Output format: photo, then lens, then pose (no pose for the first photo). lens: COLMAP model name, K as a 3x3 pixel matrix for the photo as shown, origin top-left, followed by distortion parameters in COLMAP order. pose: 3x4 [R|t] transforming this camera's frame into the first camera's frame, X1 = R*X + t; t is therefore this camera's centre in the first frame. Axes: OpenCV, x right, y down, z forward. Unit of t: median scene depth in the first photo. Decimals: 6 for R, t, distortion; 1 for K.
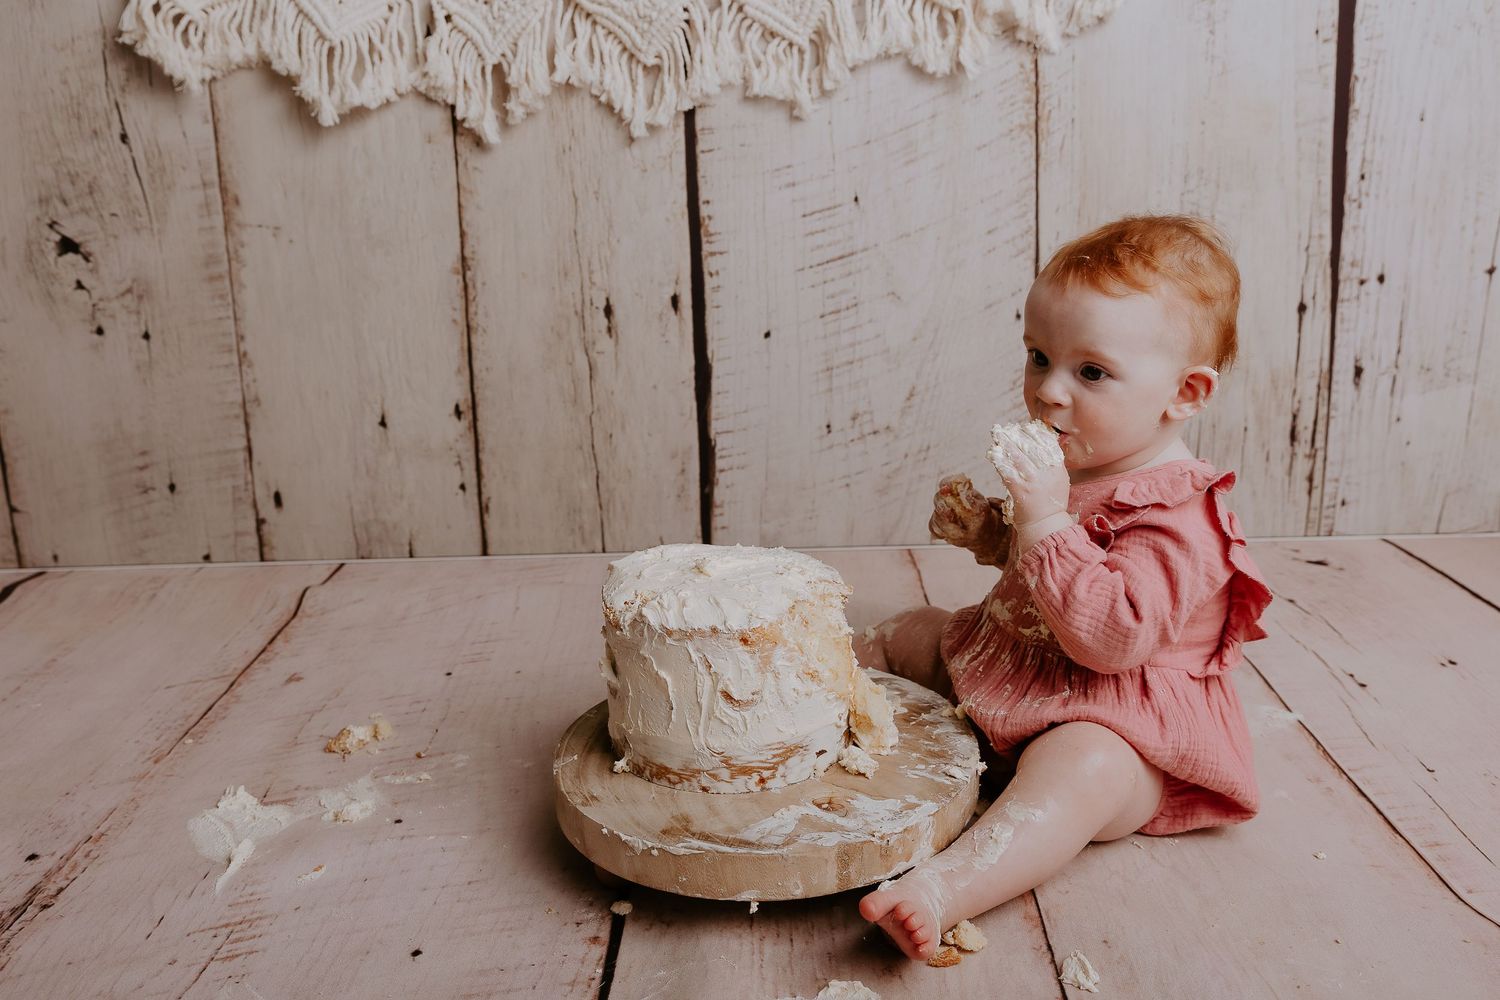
lens RADIAL K [[1337.4, 0, 781.1], [0, 1337.4, 476.3], [0, 0, 1]] dist [-0.007525, 0.008820]
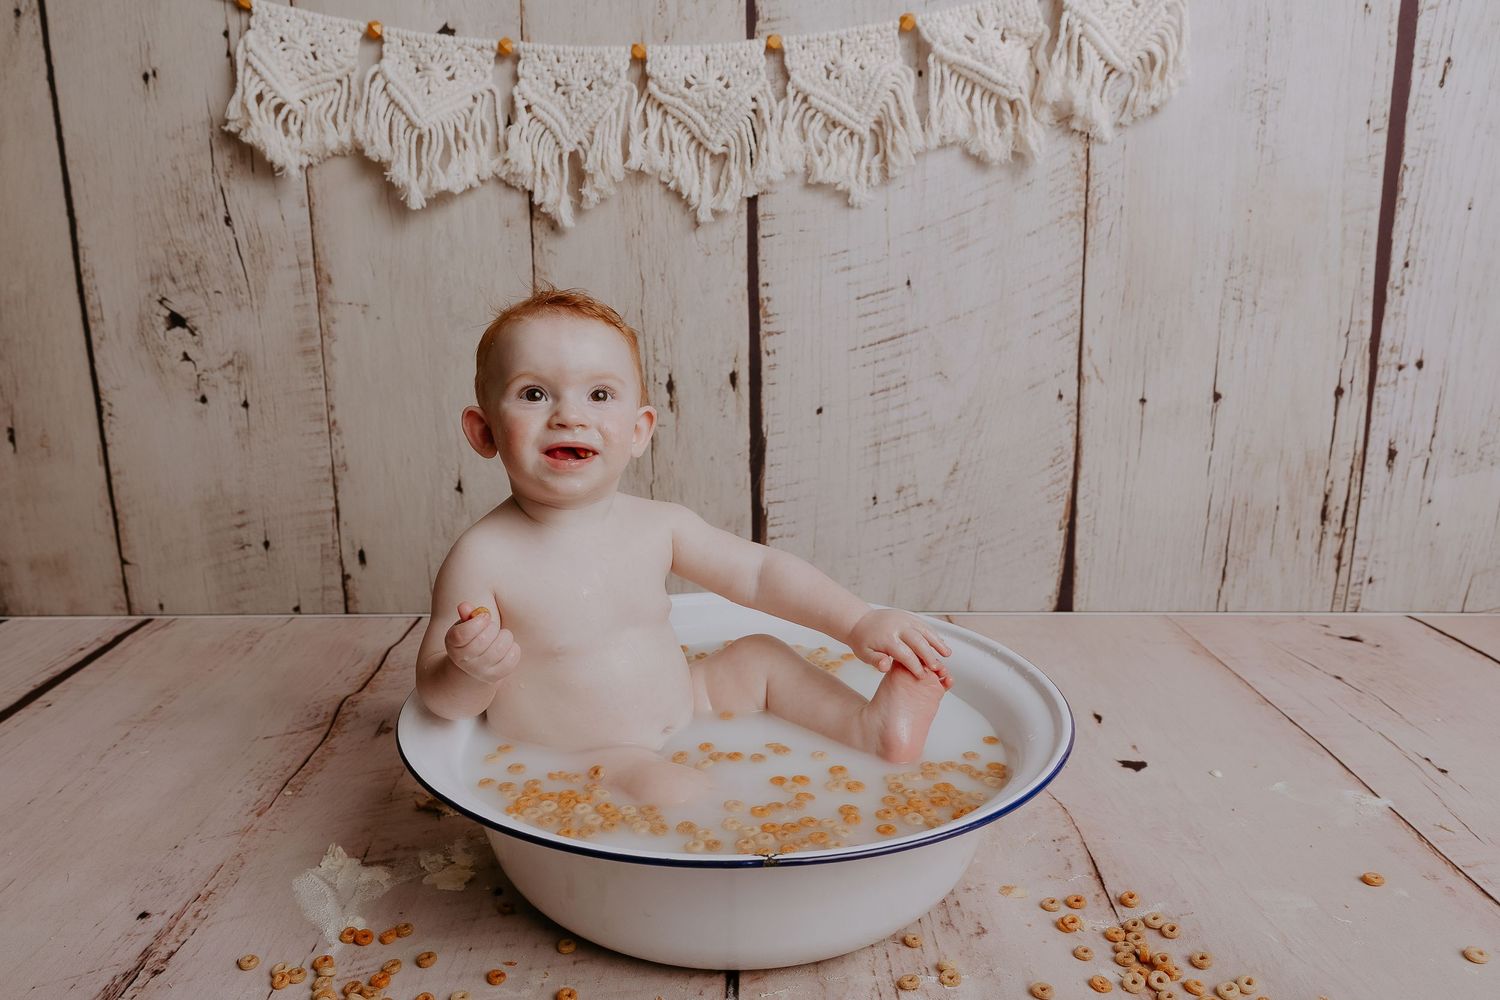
lens RADIAL K [[1117.2, 0, 687.6], [0, 1117.2, 549.5], [0, 0, 1]] dist [-0.001708, 0.002151]
pose [[0.998521, 0.019380, -0.050793, -0.068333], [-0.018551, 0.999688, 0.016736, -0.009198], [0.051102, -0.015769, 0.998569, 0.110289]]
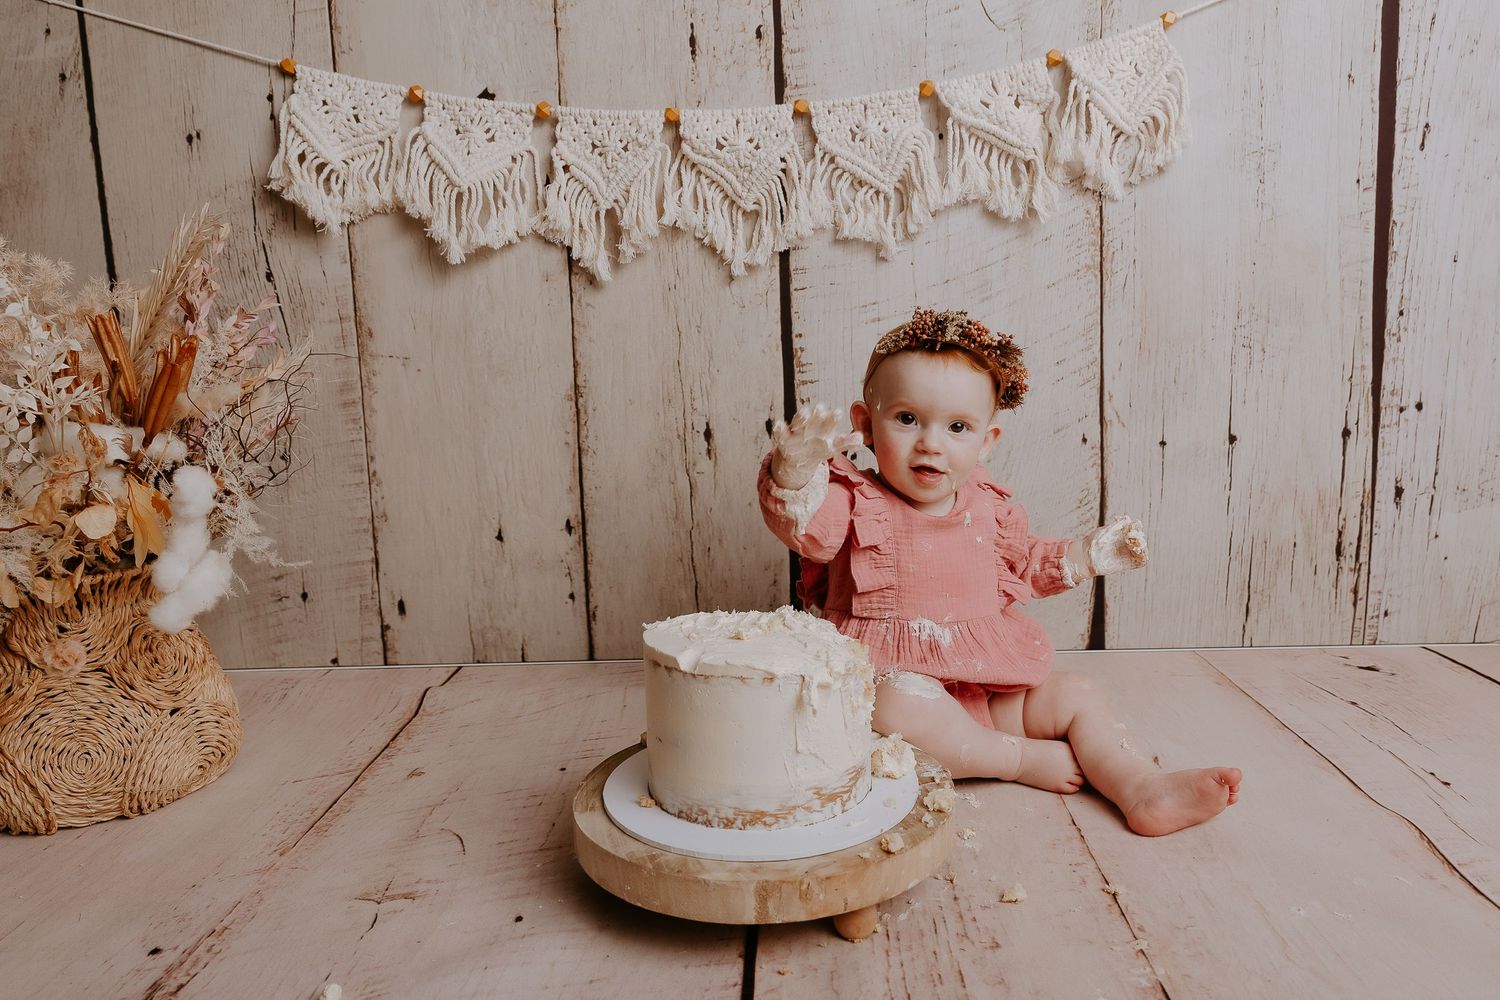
lens RADIAL K [[1122.7, 0, 808.4], [0, 1122.7, 546.0], [0, 0, 1]] dist [-0.000188, -0.004582]
pose [[0.999969, 0.002185, -0.007536, -0.040625], [-0.002587, 0.998553, -0.053721, 0.015995], [0.007408, 0.053739, 0.998528, 0.092010]]
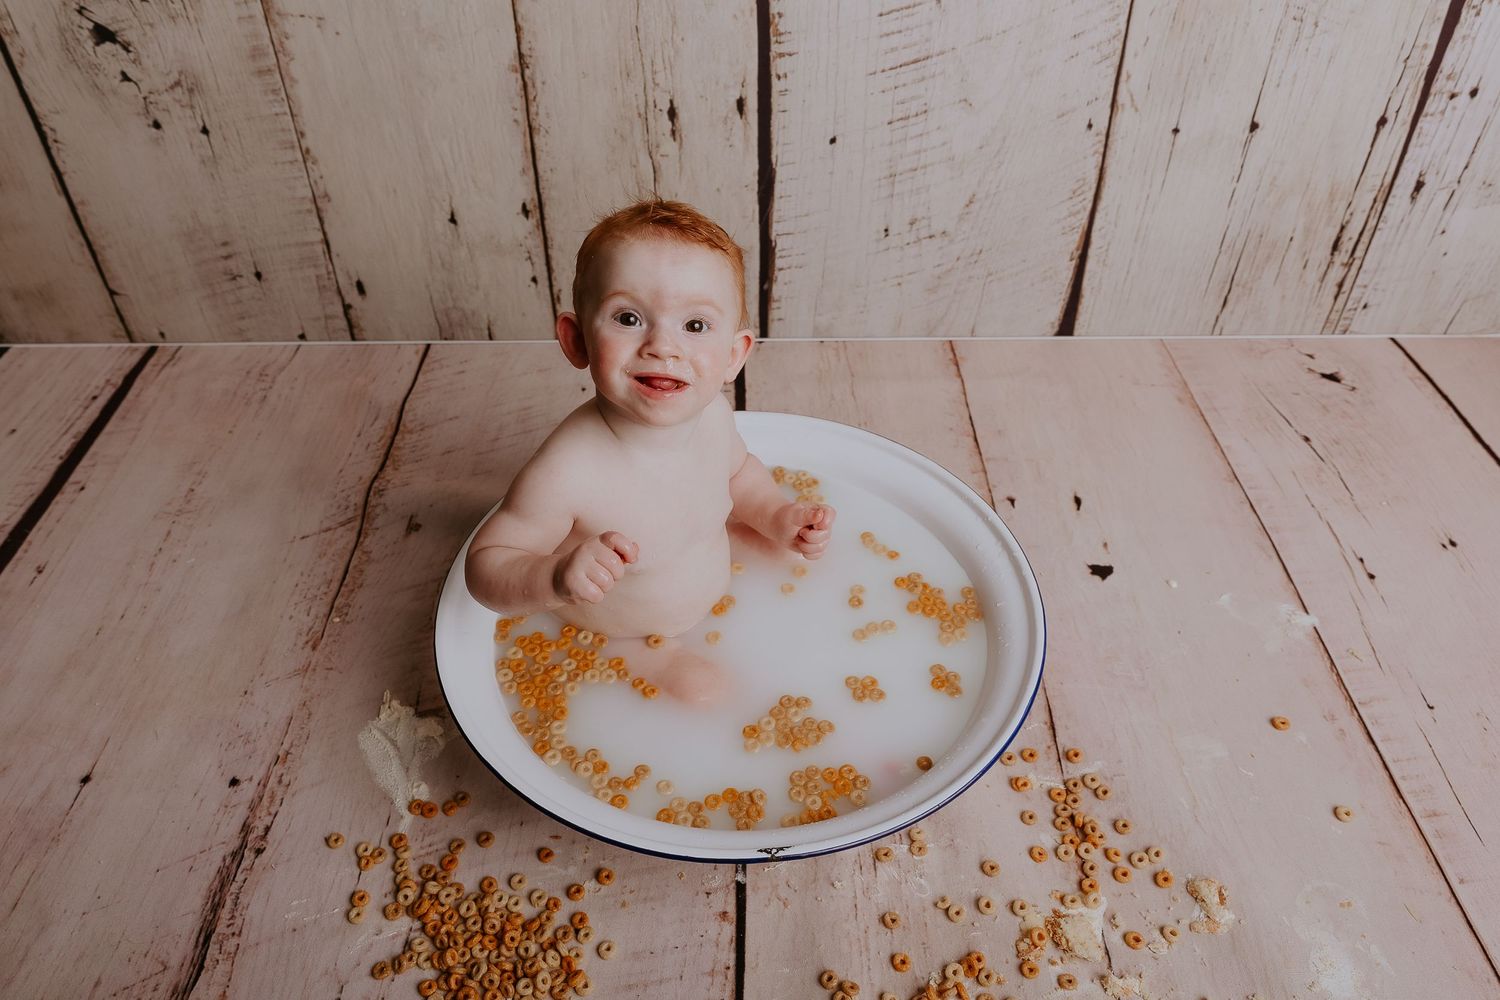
lens RADIAL K [[1084.0, 0, 740.6], [0, 1084.0, 499.2], [0, 0, 1]] dist [0.000116, 0.001340]
pose [[0.999796, 0.020161, -0.001031, -0.073129], [-0.017457, 0.889079, 0.457420, -0.237936], [0.010139, -0.457309, 0.889250, 0.166957]]
